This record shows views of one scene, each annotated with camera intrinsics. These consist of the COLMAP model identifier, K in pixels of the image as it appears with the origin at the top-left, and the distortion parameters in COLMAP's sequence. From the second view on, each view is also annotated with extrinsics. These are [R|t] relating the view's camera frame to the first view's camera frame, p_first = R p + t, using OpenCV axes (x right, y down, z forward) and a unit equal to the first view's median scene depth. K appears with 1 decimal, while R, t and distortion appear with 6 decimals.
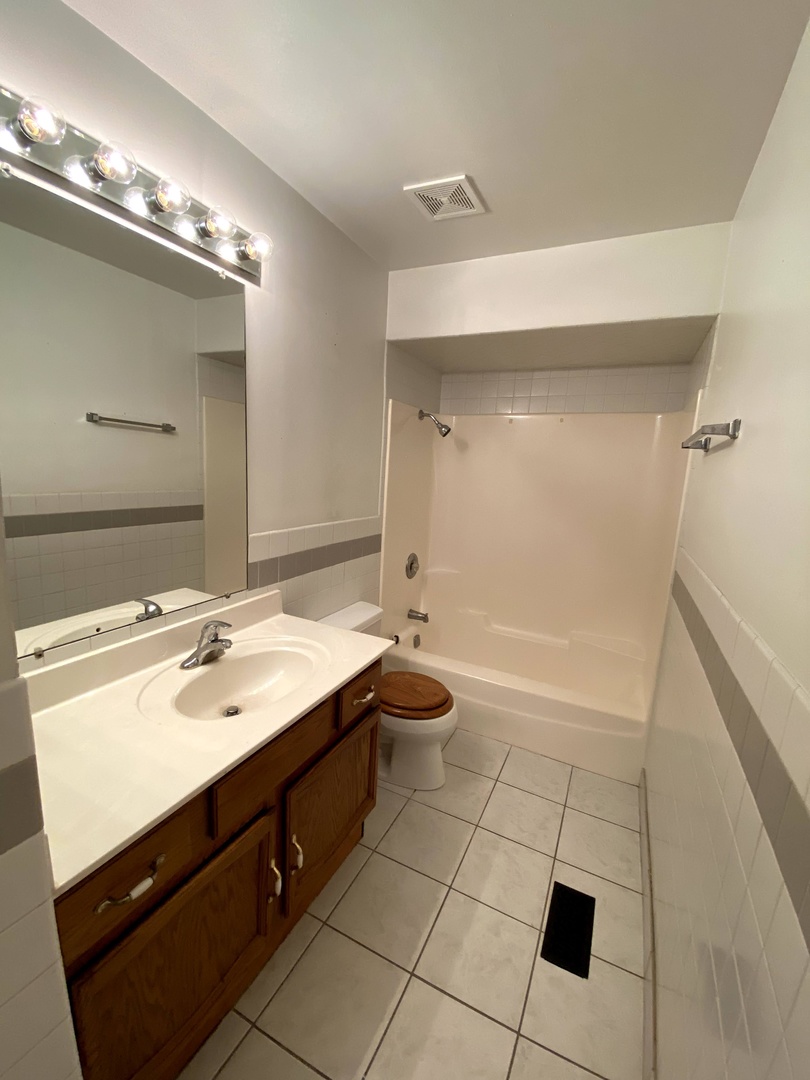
lens RADIAL K [[440.9, 0, 408.9], [0, 440.9, 537.6], [0, 0, 1]] dist [0.021876, -0.024545]
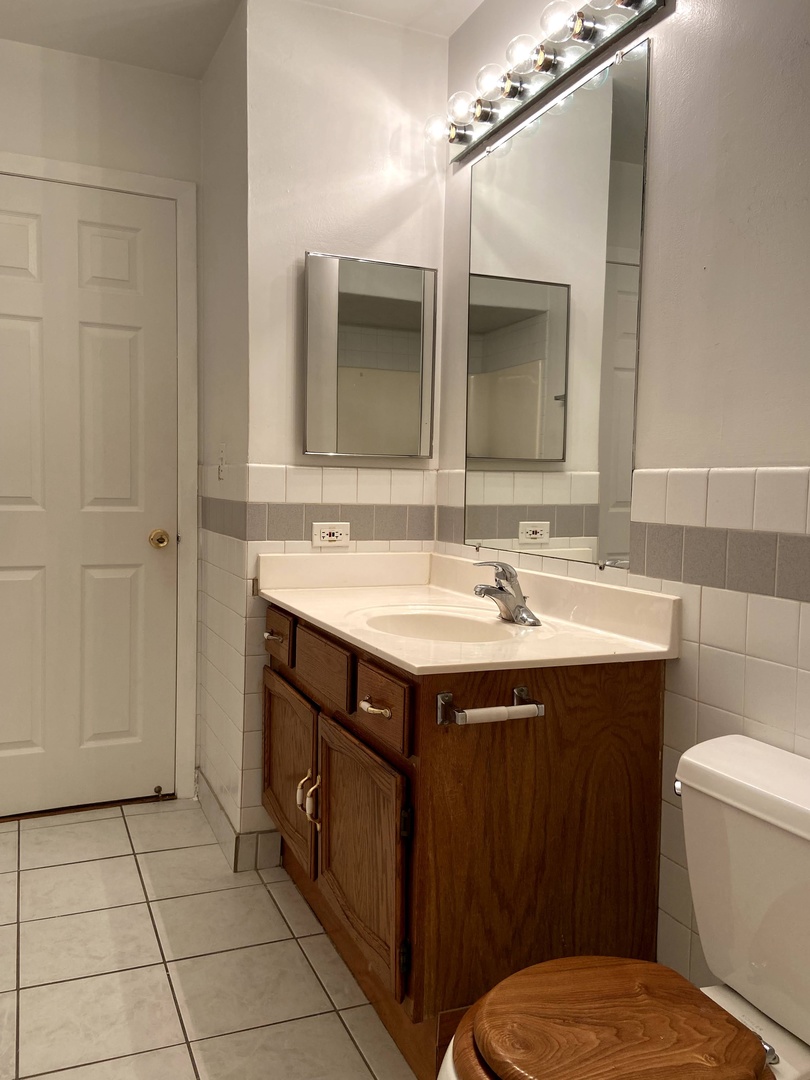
lens RADIAL K [[849.0, 0, 405.2], [0, 849.0, 536.0], [0, 0, 1]] dist [0.001508, -0.001569]
pose [[-0.645831, -0.029001, -0.762929, 0.606349], [-0.186515, 0.974994, 0.120826, 0.000734], [0.740347, 0.220330, -0.635091, 1.419524]]
